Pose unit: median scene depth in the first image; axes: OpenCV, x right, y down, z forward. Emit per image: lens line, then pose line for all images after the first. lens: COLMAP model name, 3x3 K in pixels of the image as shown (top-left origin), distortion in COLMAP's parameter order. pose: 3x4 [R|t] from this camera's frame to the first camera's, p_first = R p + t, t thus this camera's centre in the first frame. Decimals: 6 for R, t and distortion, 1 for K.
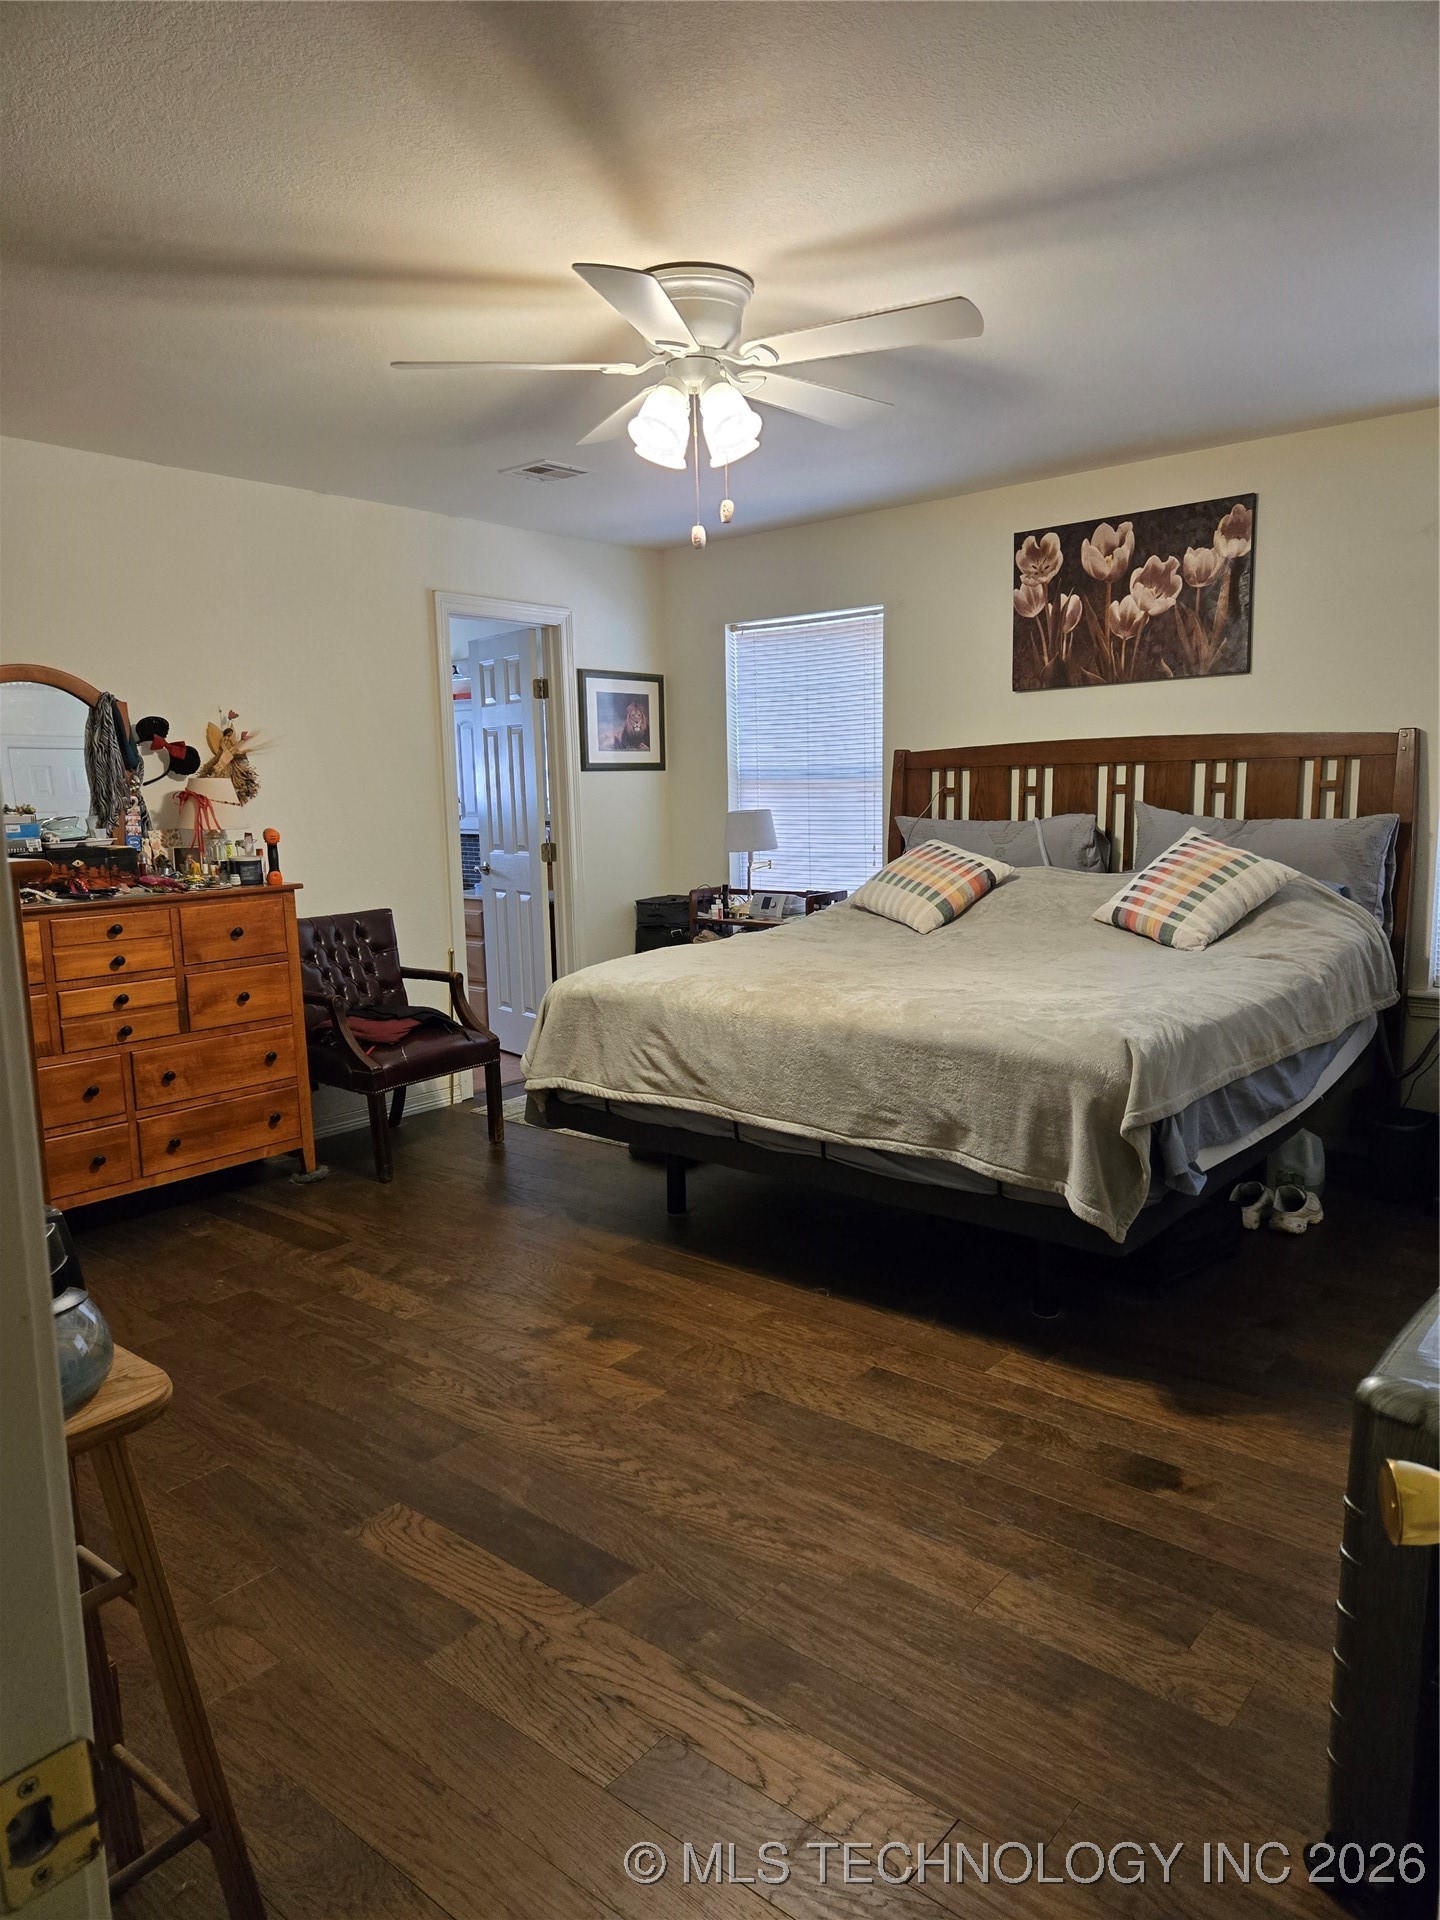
lens RADIAL K [[1295.0, 0, 720.0], [0, 1295.0, 960.0], [0, 0, 1]] dist [0.035279, 0.001876]
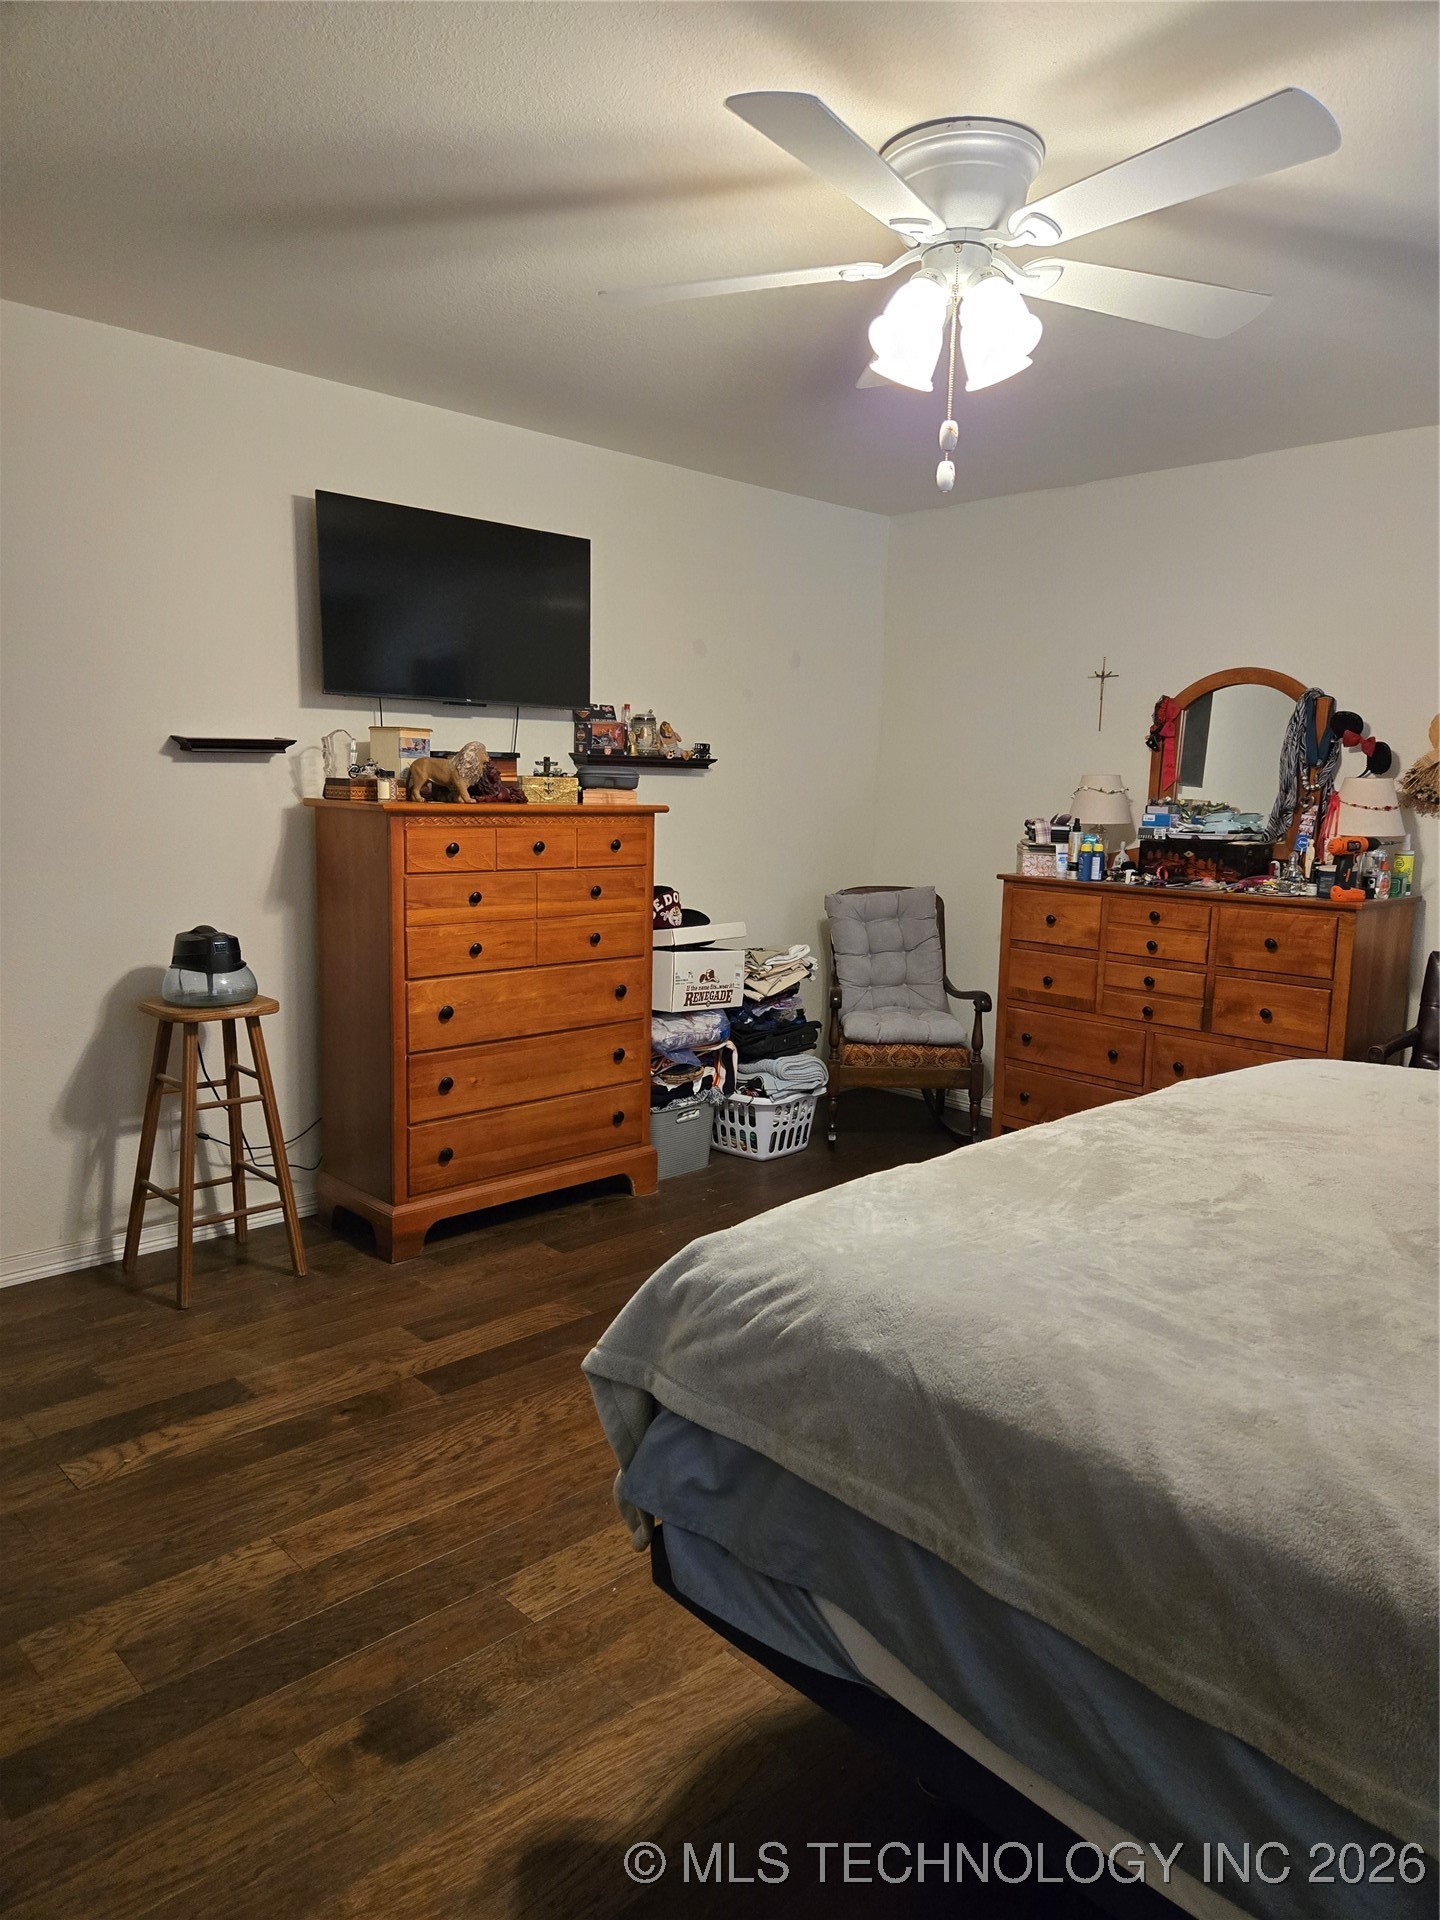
lens RADIAL K [[1271.8, 0, 720.0], [0, 1271.8, 960.0], [0, 0, 1]] dist [0.025660, -0.004252]
pose [[-0.114032, 0.162626, -0.980076, 0.607710], [-0.156696, 0.971219, 0.179388, -0.120036], [0.981042, 0.174030, -0.085267, 0.745536]]
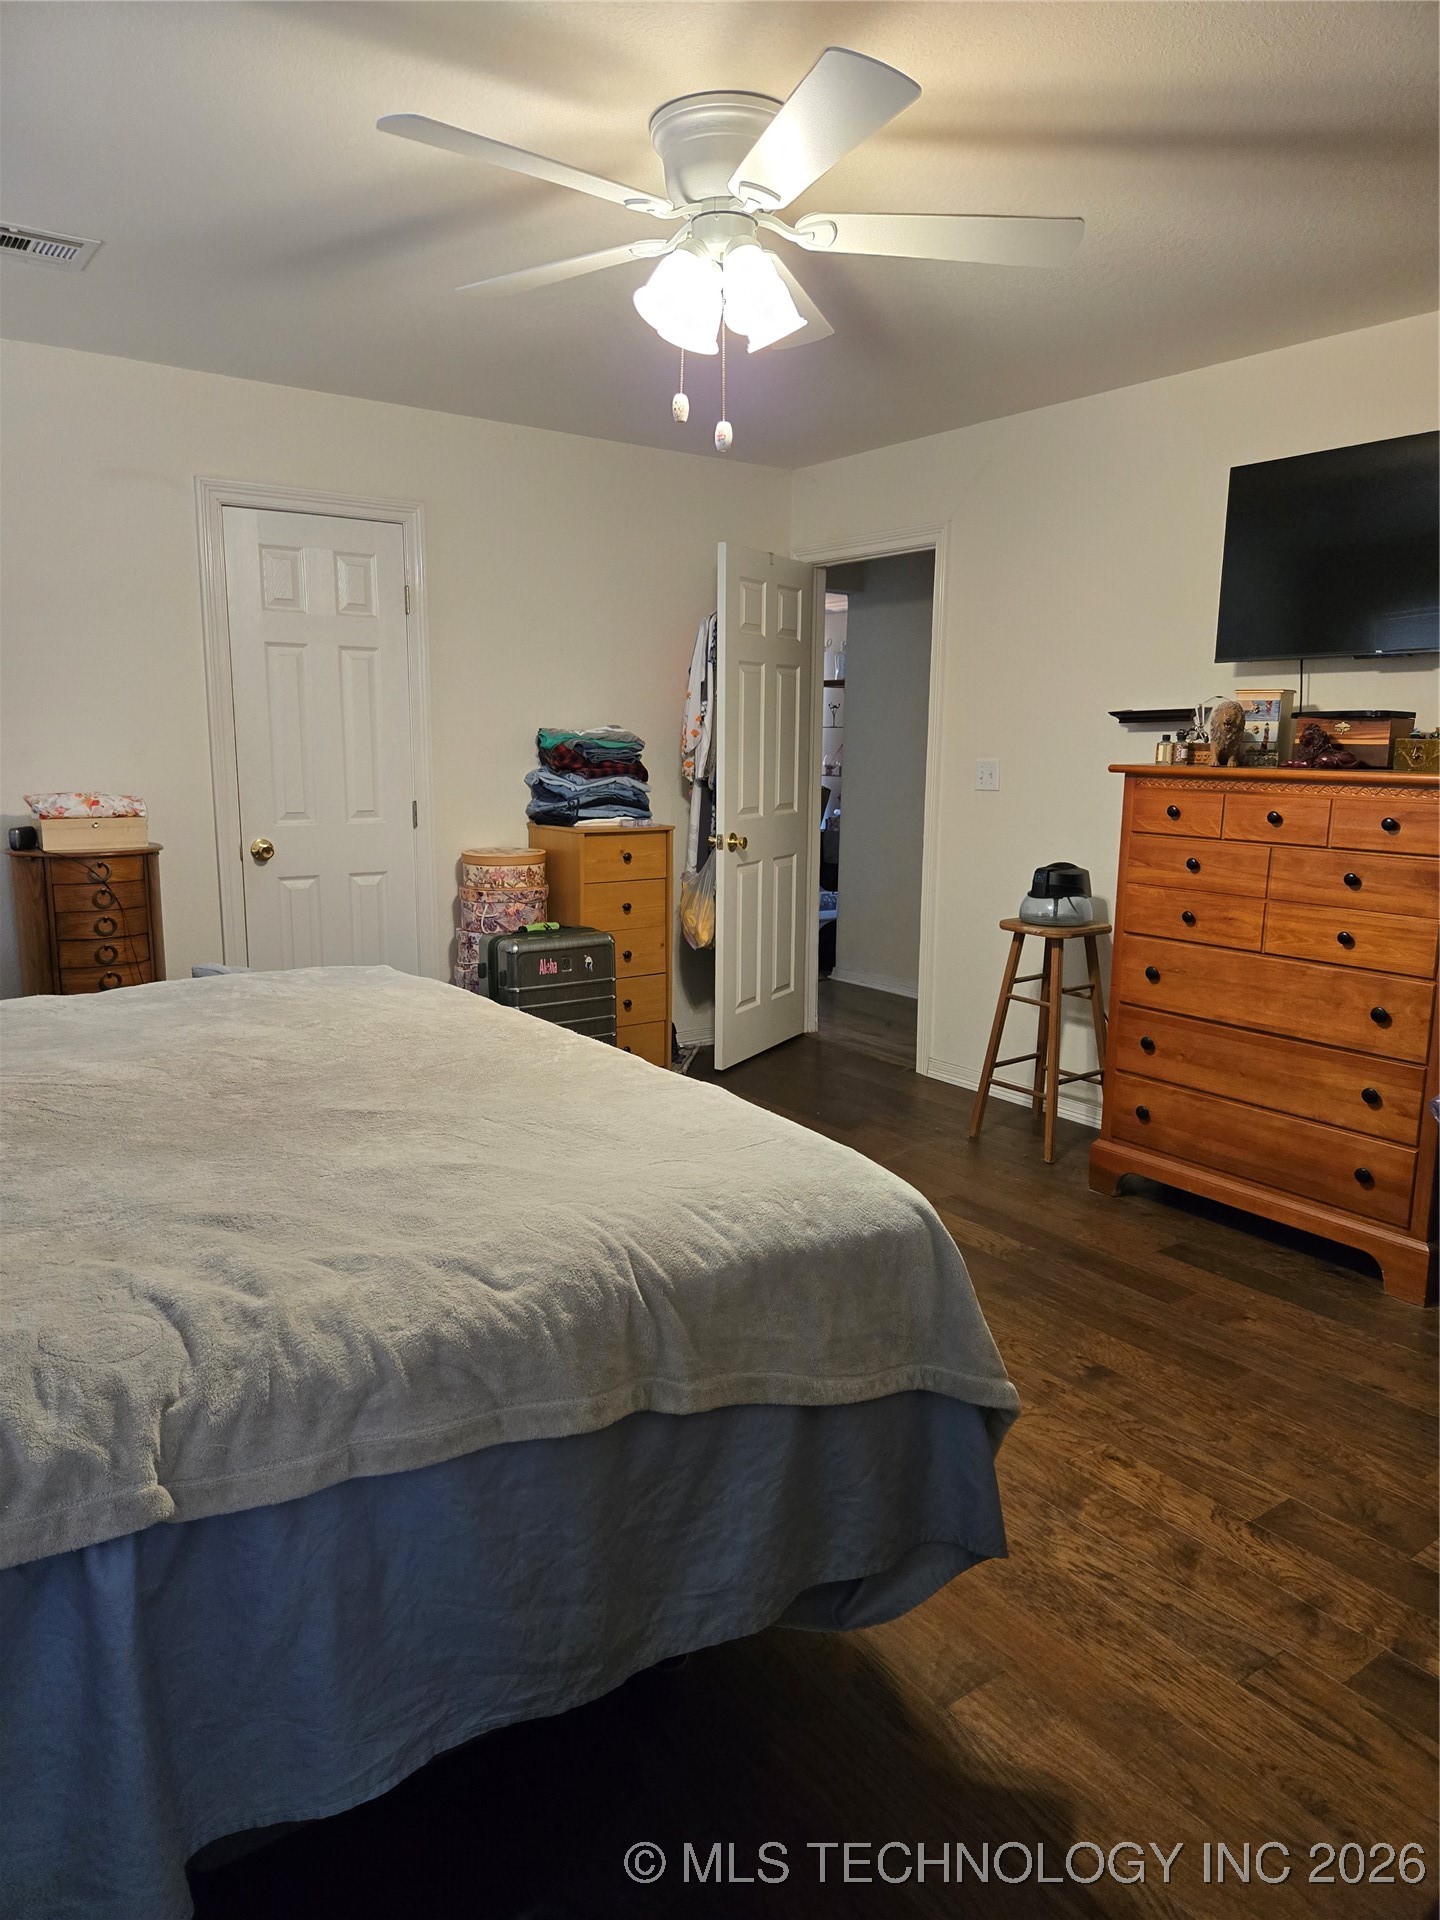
lens RADIAL K [[1295.0, 0, 720.0], [0, 1295.0, 960.0], [0, 0, 1]] dist [0.035279, 0.001876]
pose [[-0.967735, -0.029567, 0.250231, -0.184288], [0.047365, 0.954041, 0.295908, -0.191193], [-0.247479, 0.298213, -0.921858, 1.419230]]
